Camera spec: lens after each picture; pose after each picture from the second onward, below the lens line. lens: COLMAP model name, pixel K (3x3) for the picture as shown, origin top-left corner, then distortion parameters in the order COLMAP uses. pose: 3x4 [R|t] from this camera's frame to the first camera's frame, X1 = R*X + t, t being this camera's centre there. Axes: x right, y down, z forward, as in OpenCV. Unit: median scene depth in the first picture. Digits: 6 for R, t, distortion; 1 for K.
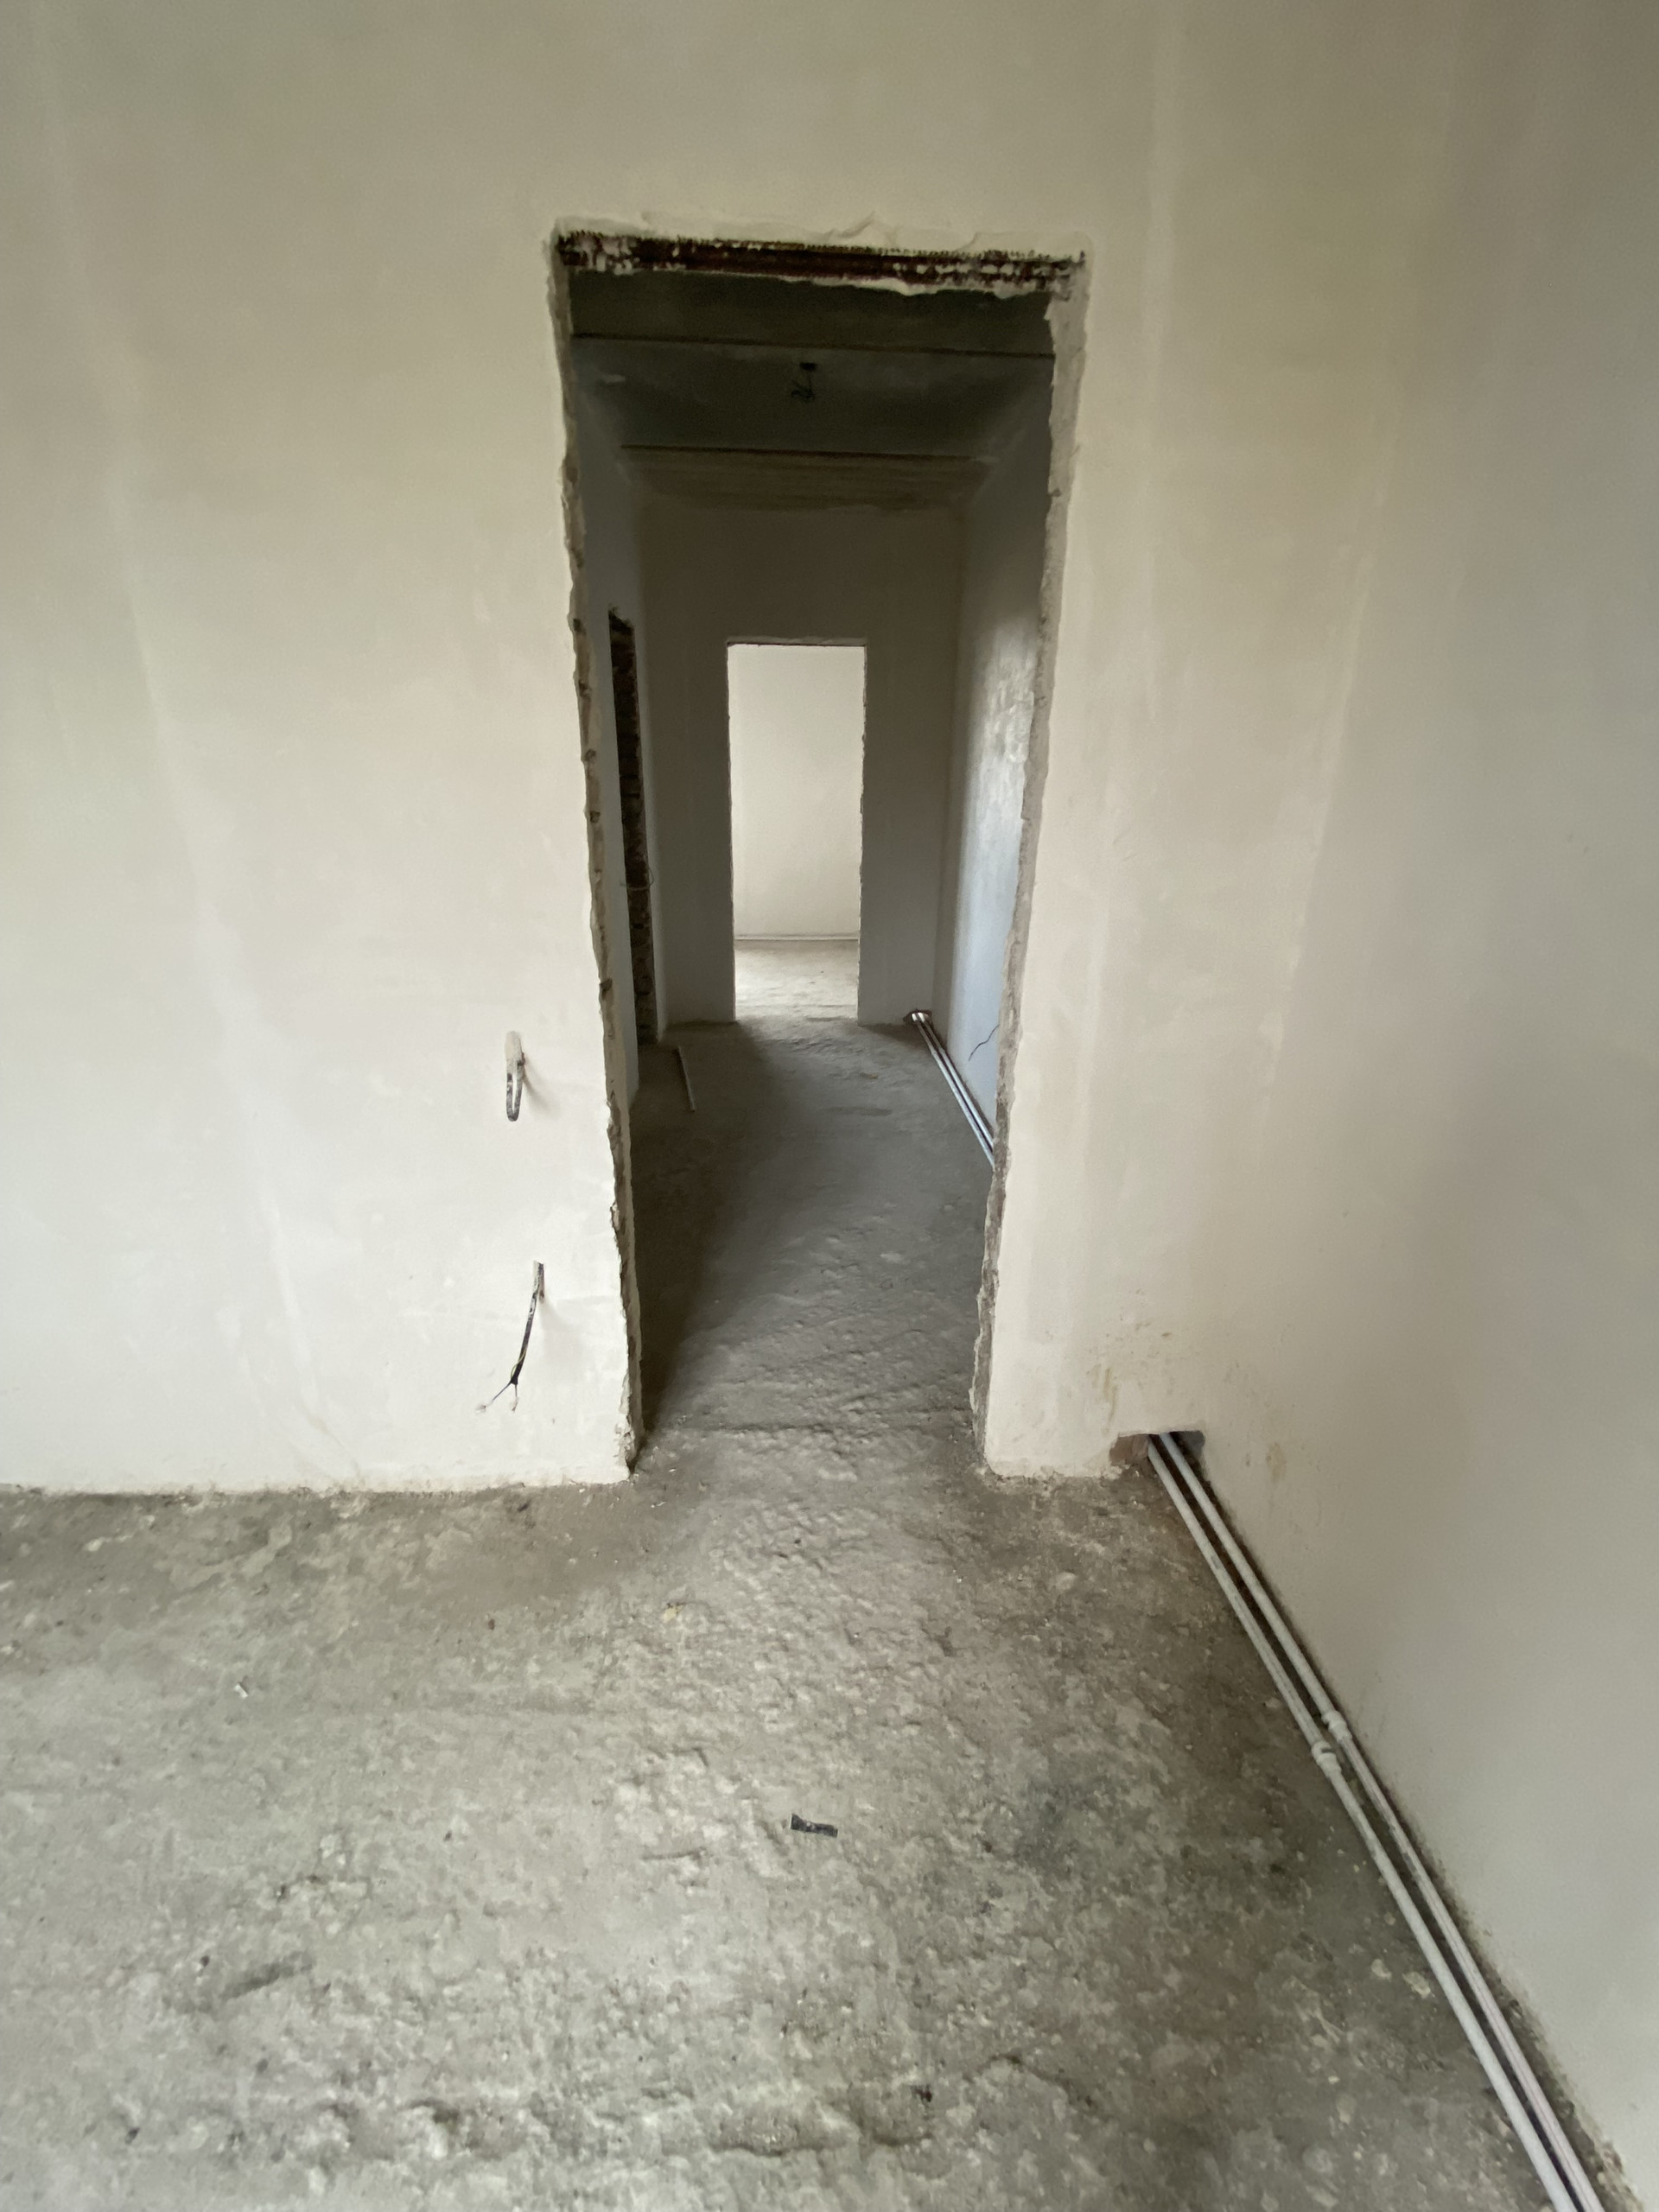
lens RADIAL K [[896.1, 0, 838.8], [0, 896.1, 1110.5], [0, 0, 1]] dist [0.009888, -0.016375]
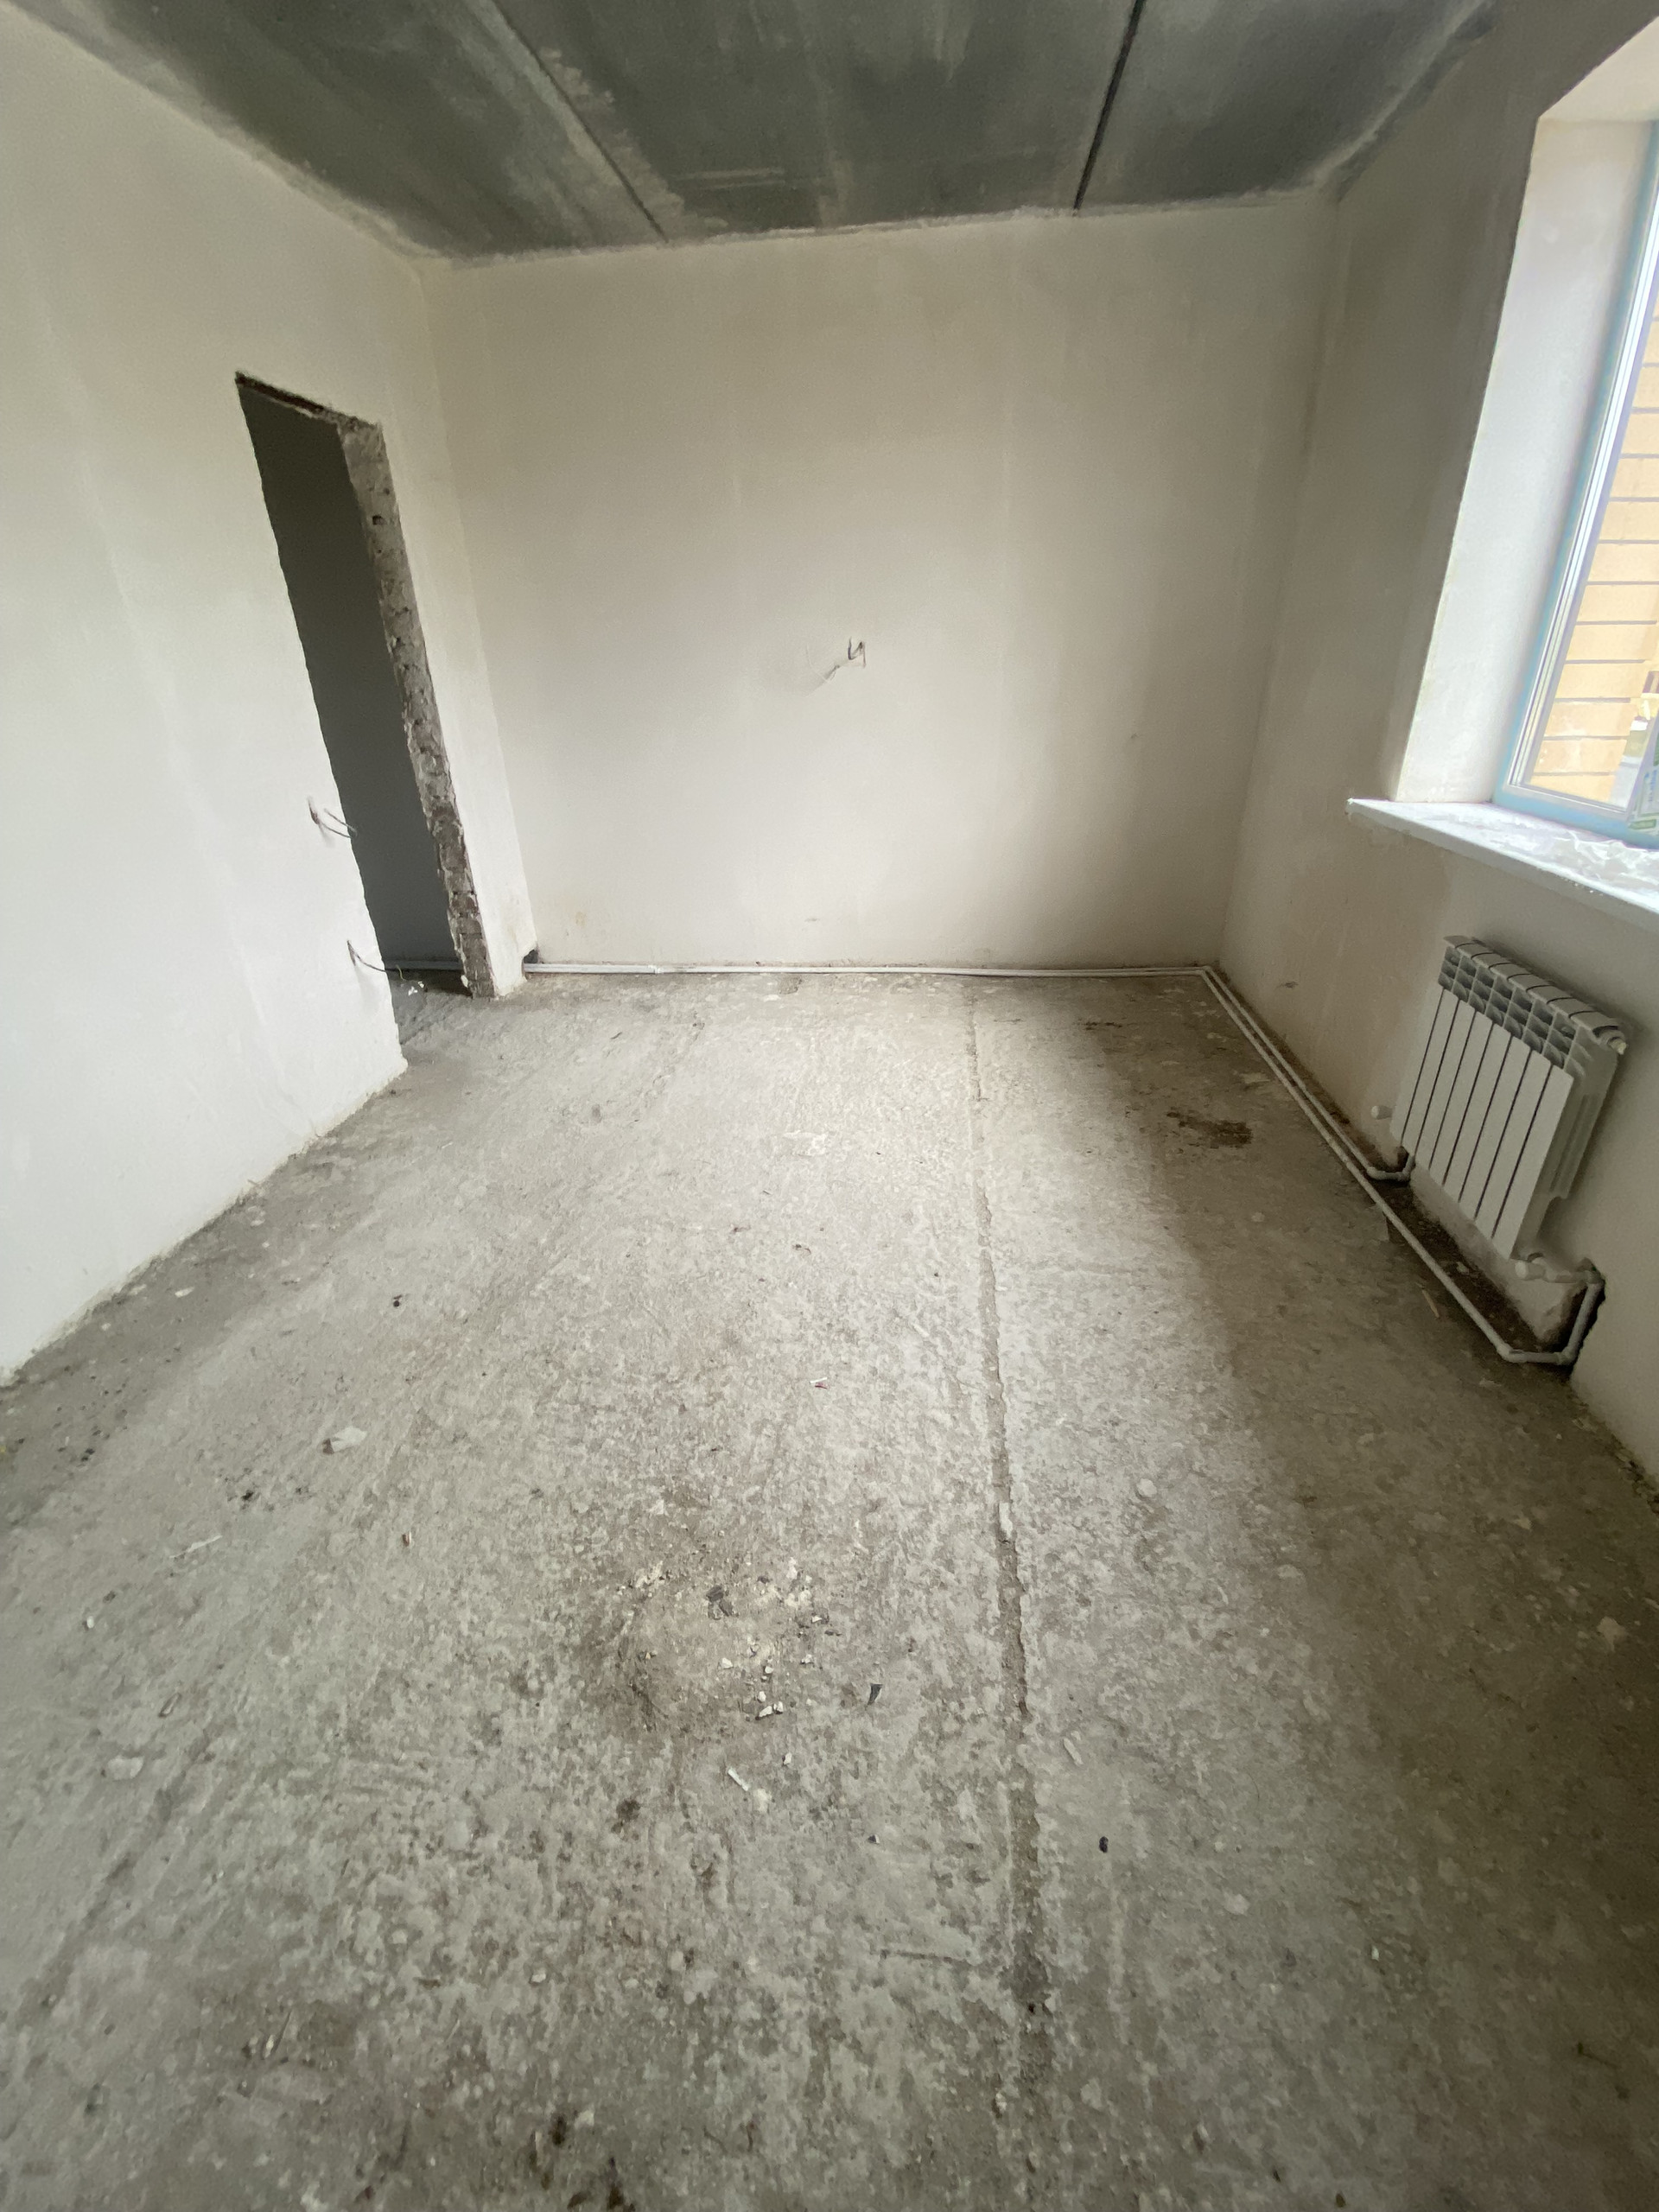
lens RADIAL K [[896.1, 0, 827.3], [0, 896.1, 1107.2], [0, 0, 1]] dist [0.009888, -0.016375]
pose [[0.171695, -0.460312, 0.870996, -2.702857], [0.370941, 0.849264, 0.375704, 0.194693], [-0.912646, 0.258582, 0.316563, -0.479485]]
